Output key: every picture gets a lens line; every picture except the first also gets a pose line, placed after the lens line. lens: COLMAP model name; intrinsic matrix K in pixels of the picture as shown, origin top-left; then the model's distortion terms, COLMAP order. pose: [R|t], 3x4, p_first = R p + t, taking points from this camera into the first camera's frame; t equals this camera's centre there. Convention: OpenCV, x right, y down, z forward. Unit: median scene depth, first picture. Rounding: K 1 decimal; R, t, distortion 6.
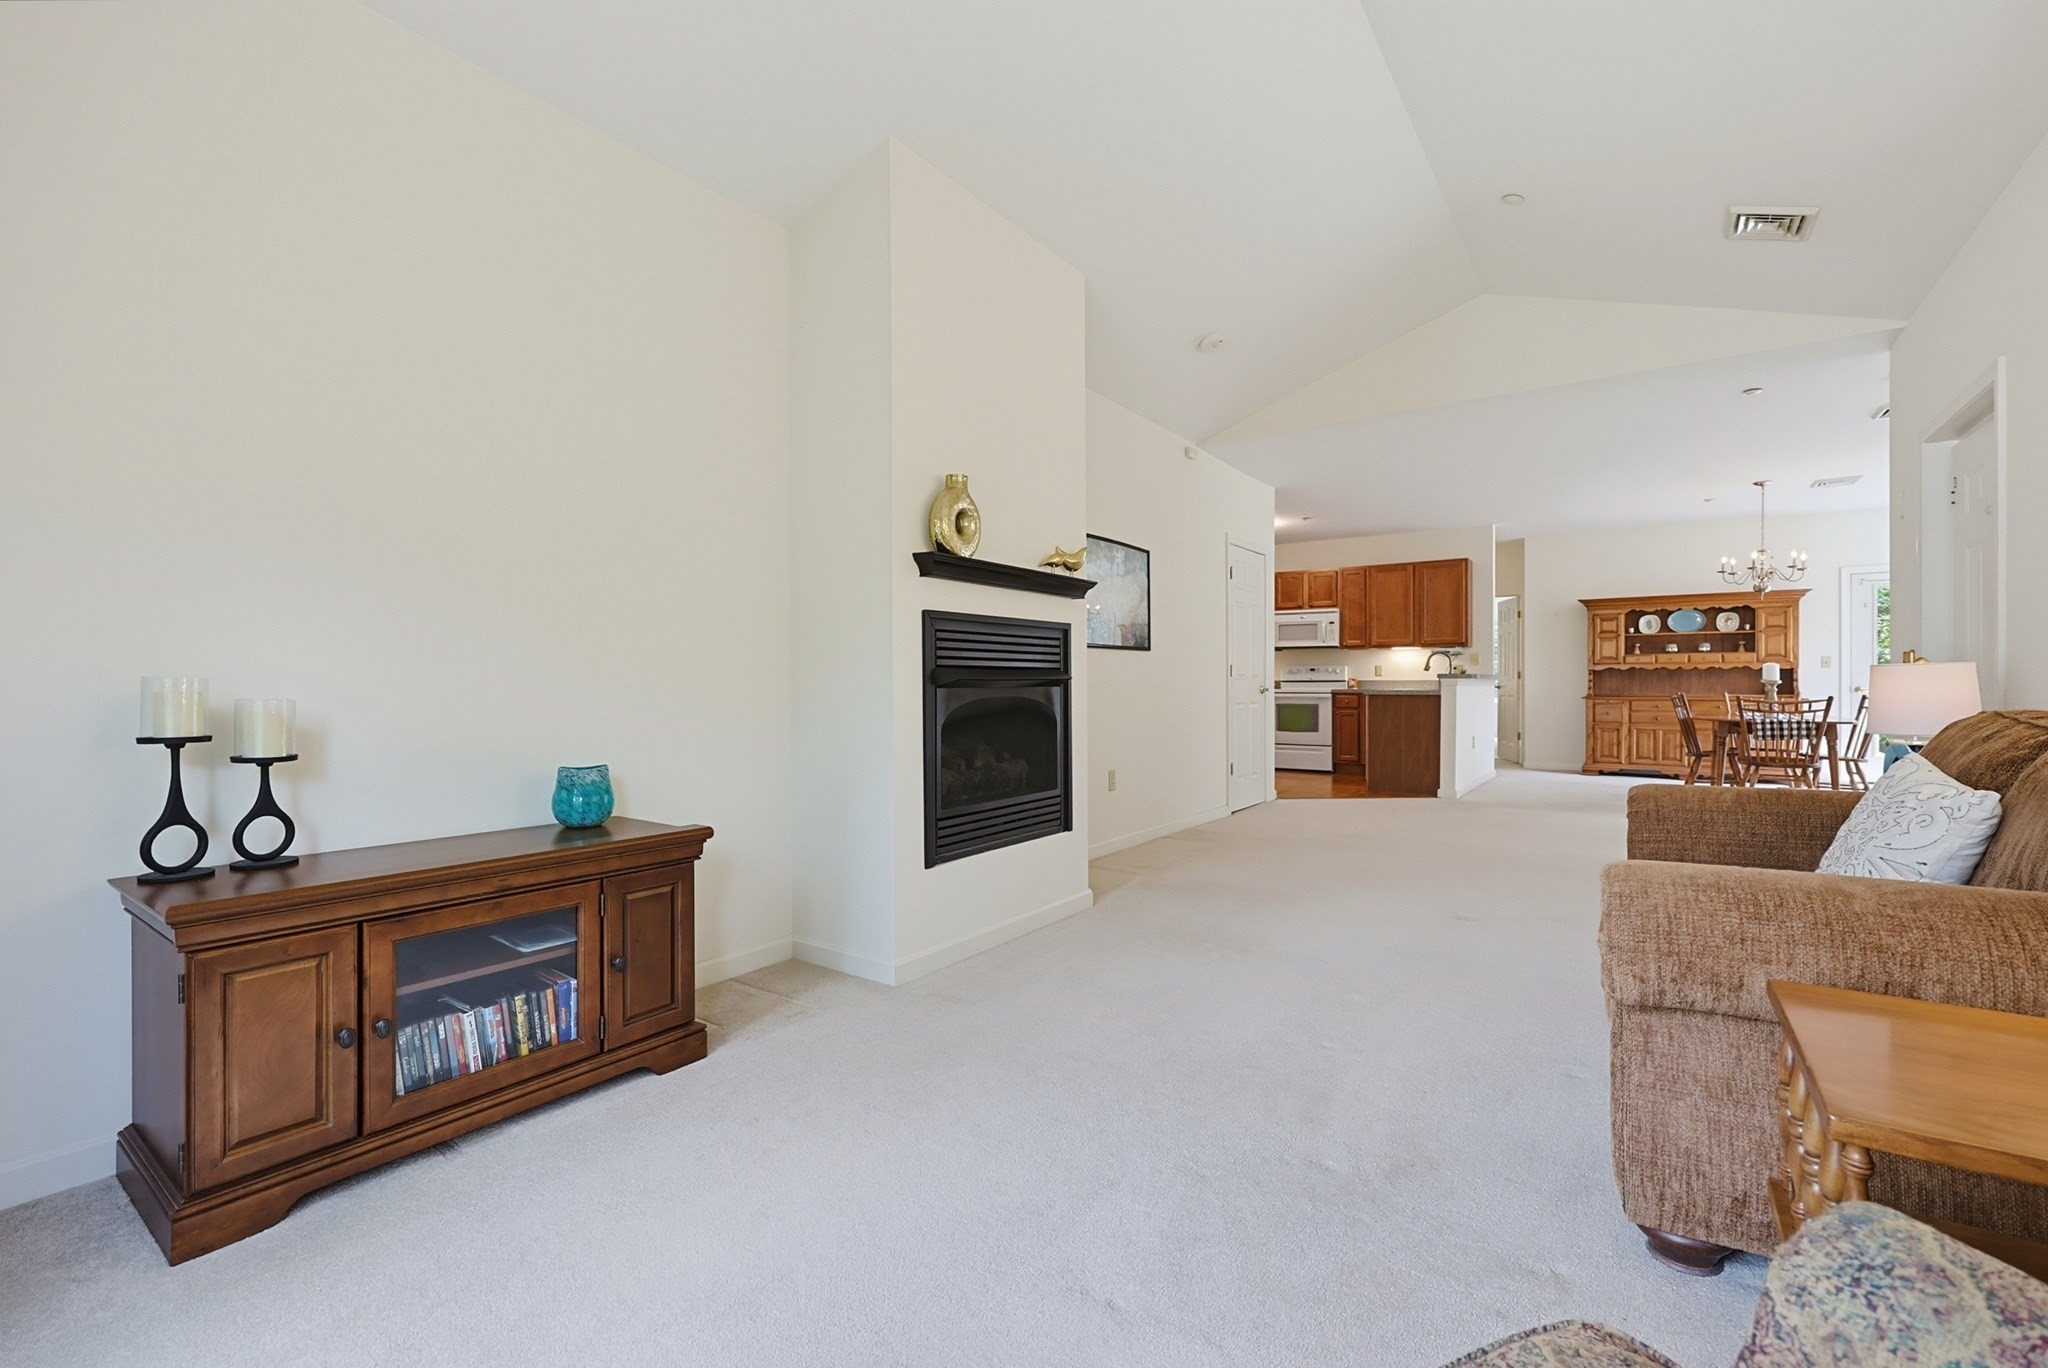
lens RADIAL K [[875.9, 0, 997.8], [0, 875.9, 678.1], [0, 0, 1]] dist [-0.002262, -0.000303]
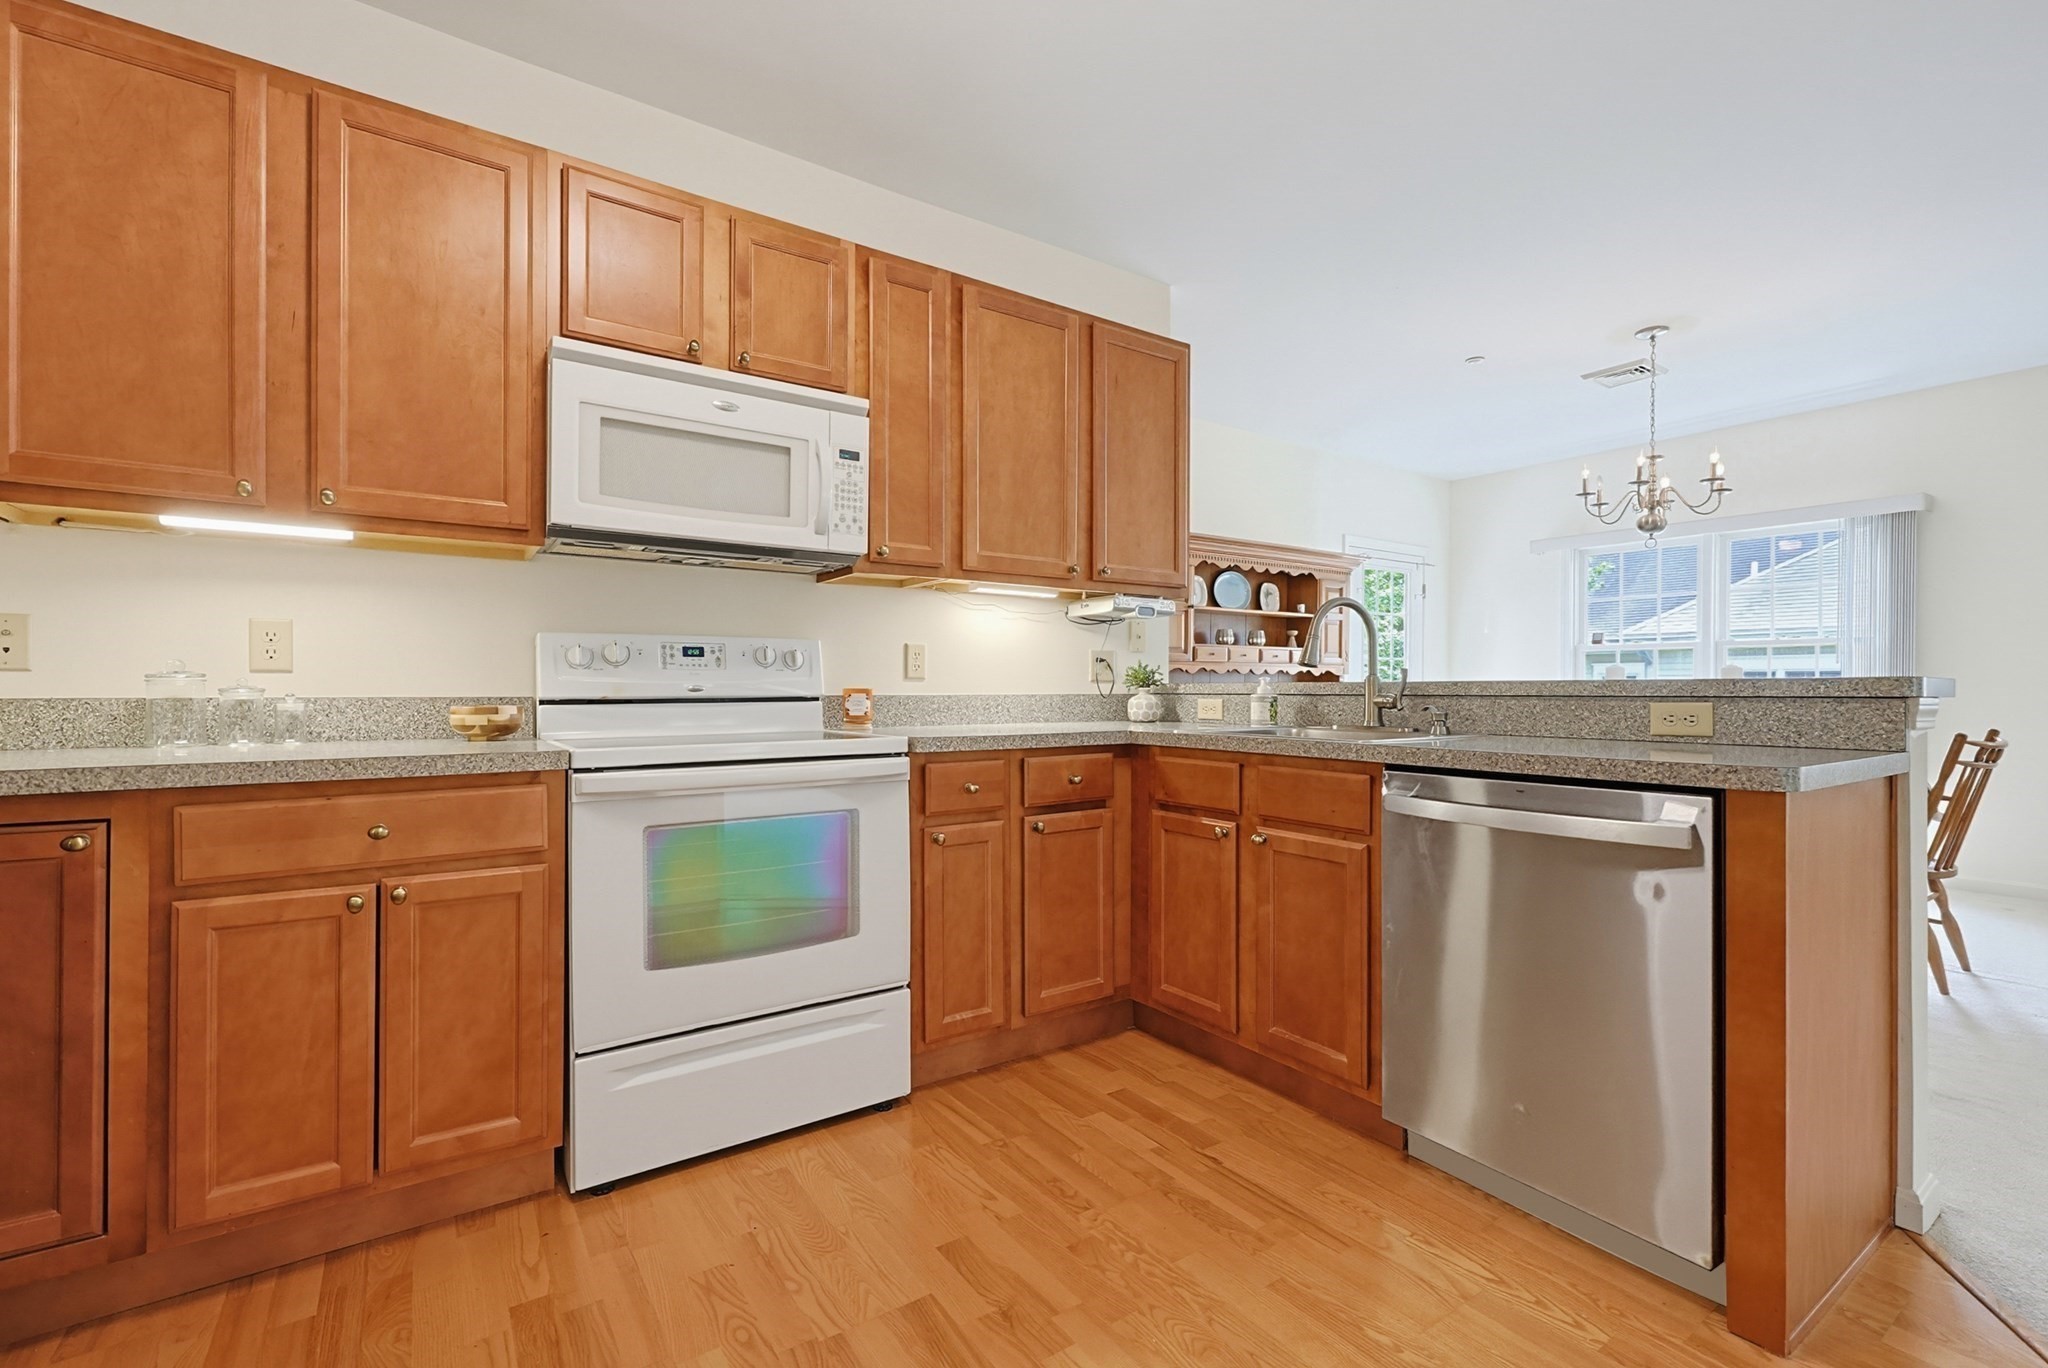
lens RADIAL K [[895.9, 0, 1027.7], [0, 895.9, 680.6], [0, 0, 1]] dist [0.002492, 0.000350]
pose [[0.325056, 0.009172, 0.945650, 0.175875], [-0.008604, 0.999940, -0.006741, -0.000637], [-0.945656, -0.005946, 0.325115, 0.911534]]
